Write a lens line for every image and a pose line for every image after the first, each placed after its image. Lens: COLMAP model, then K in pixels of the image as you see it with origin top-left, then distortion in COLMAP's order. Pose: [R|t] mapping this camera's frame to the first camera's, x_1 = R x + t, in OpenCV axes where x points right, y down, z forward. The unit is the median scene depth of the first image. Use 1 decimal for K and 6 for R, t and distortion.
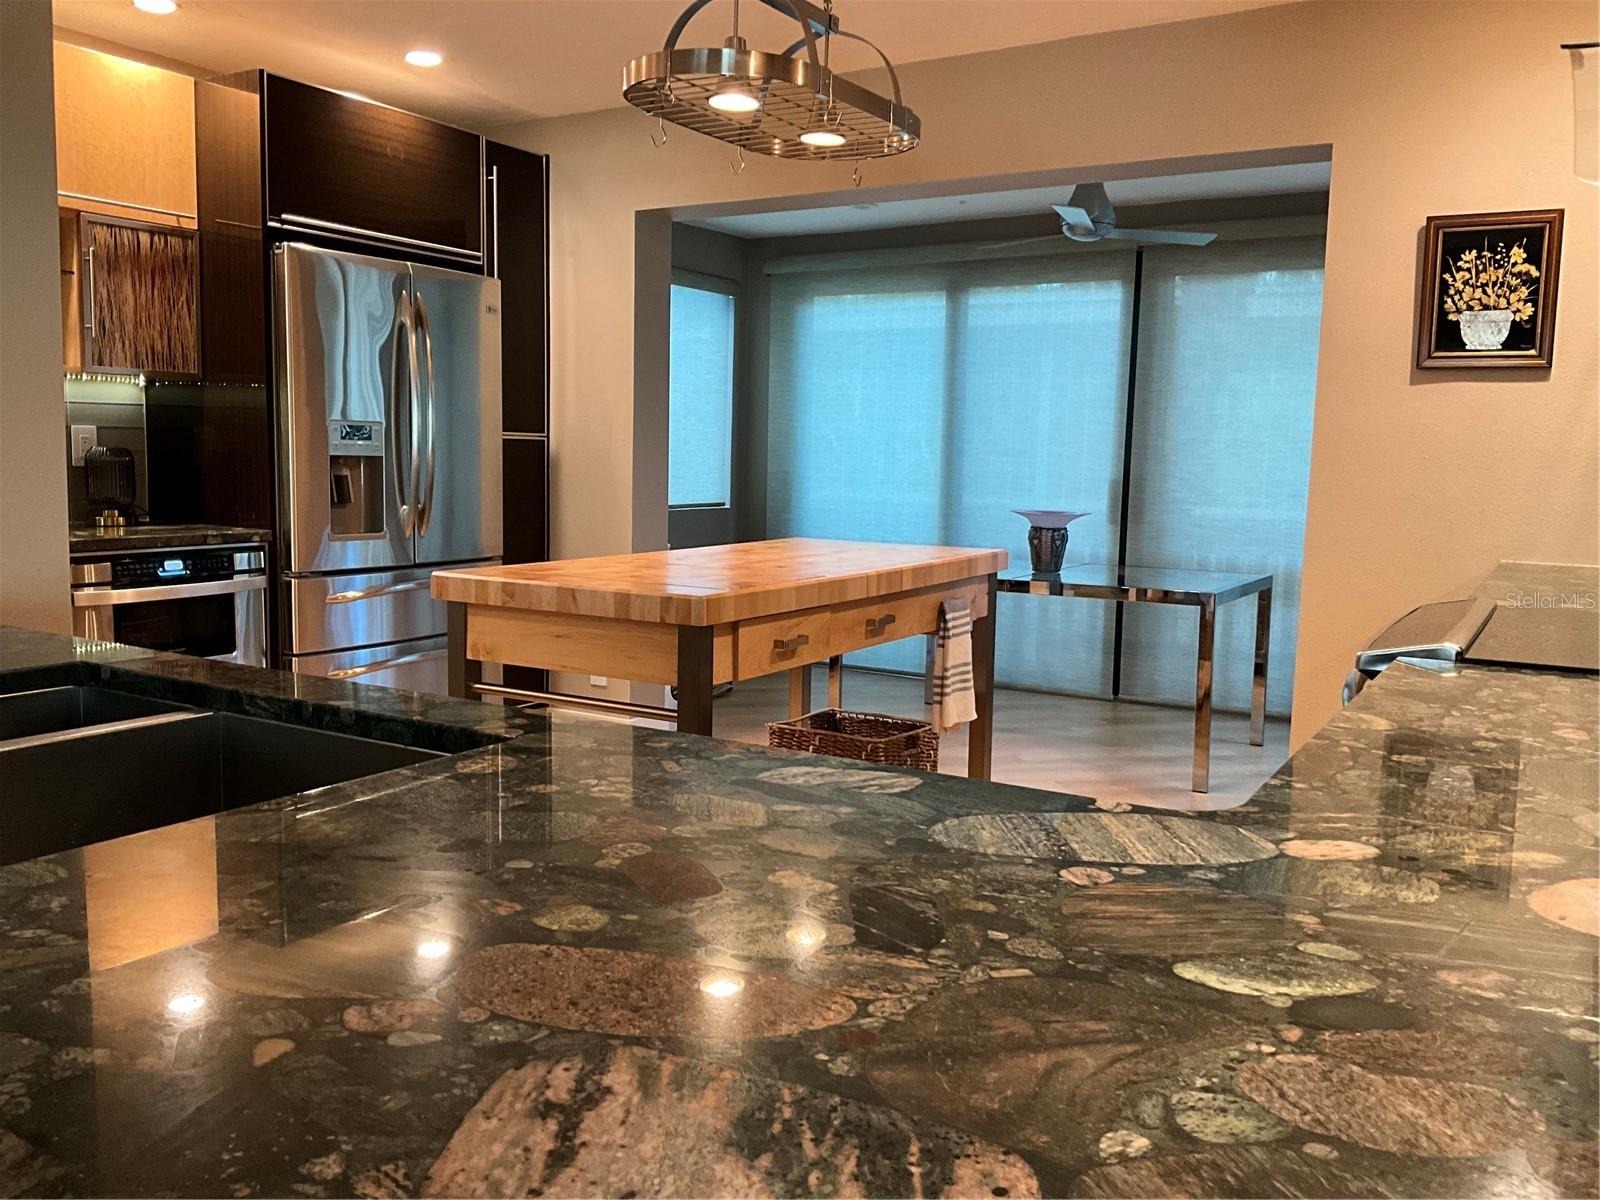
lens RADIAL K [[1325.6, 0, 800.0], [0, 1325.6, 600.0], [0, 0, 1]] dist [0.081460, -0.133507]
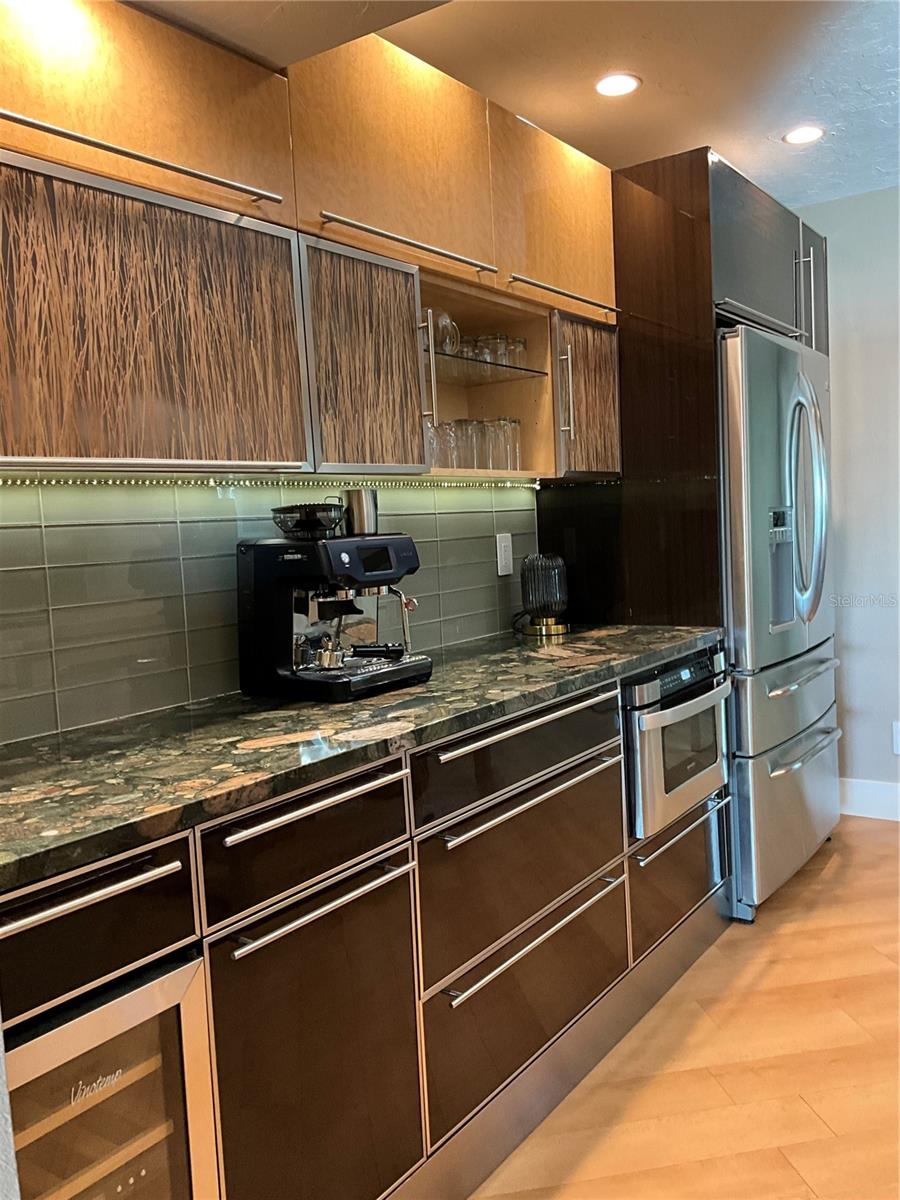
lens RADIAL K [[994.2, 0, 450.0], [0, 994.2, 600.0], [0, 0, 1]] dist [0.081460, -0.133507]
pose [[0.993482, -0.073990, -0.086706, -0.538394], [0.070477, 0.996590, -0.042911, -0.055669], [0.089586, 0.036520, 0.995309, 0.279995]]
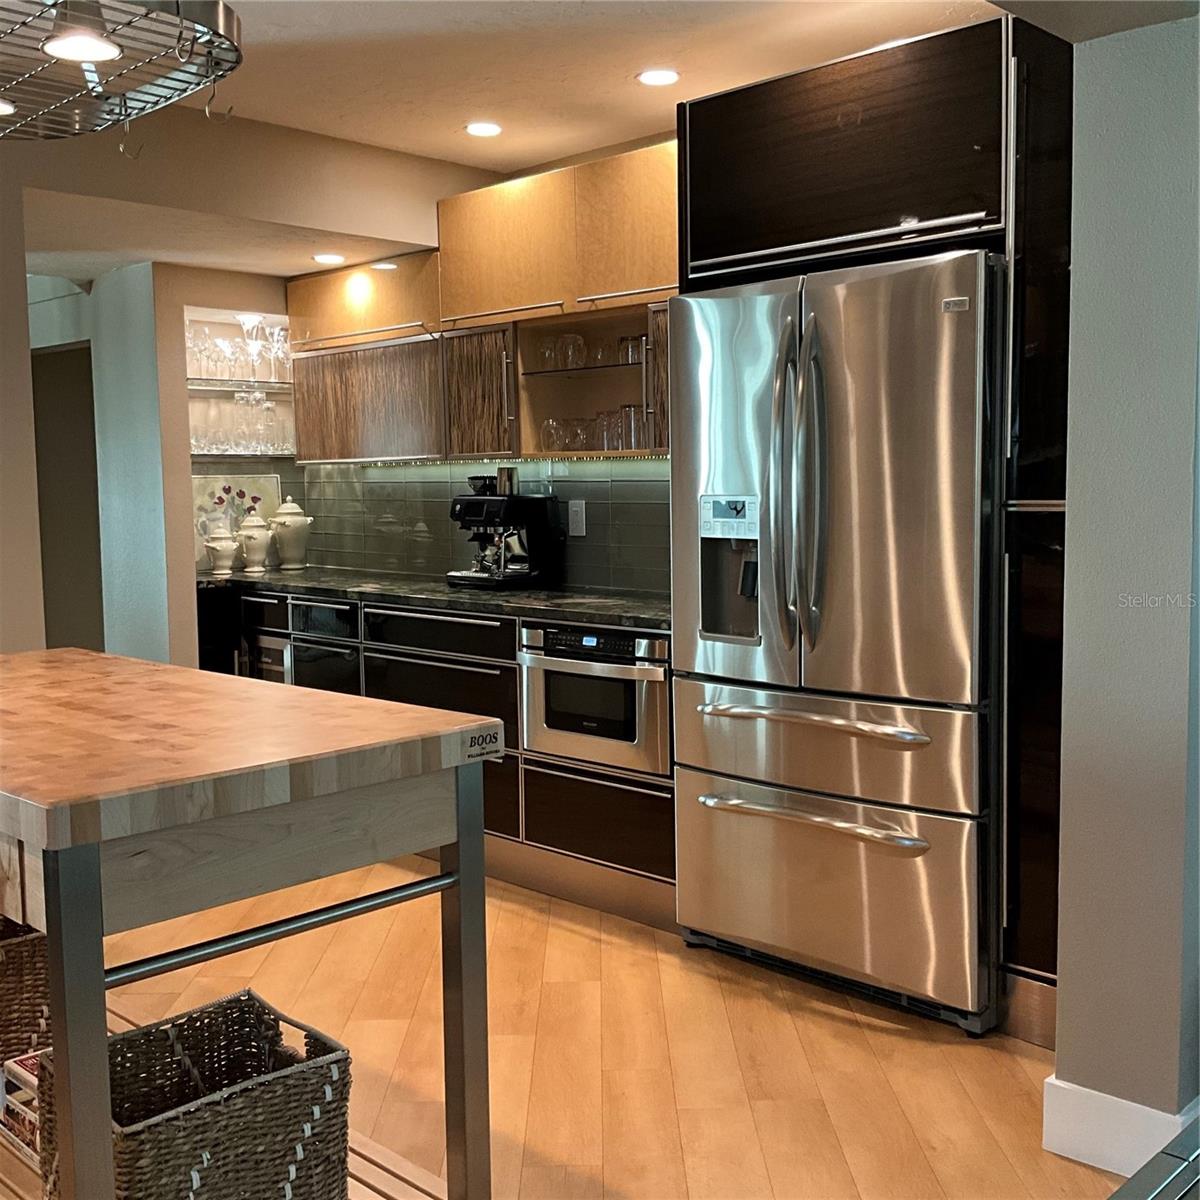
lens RADIAL K [[1310.9, 0, 606.1], [0, 1310.9, 585.4], [0, 0, 1]] dist [0.146239, -0.377956]
pose [[-0.243559, 0.063019, -0.967837, 0.472527], [-0.100918, 0.990824, 0.089912, -0.151620], [0.964622, 0.119571, -0.234964, 1.179918]]
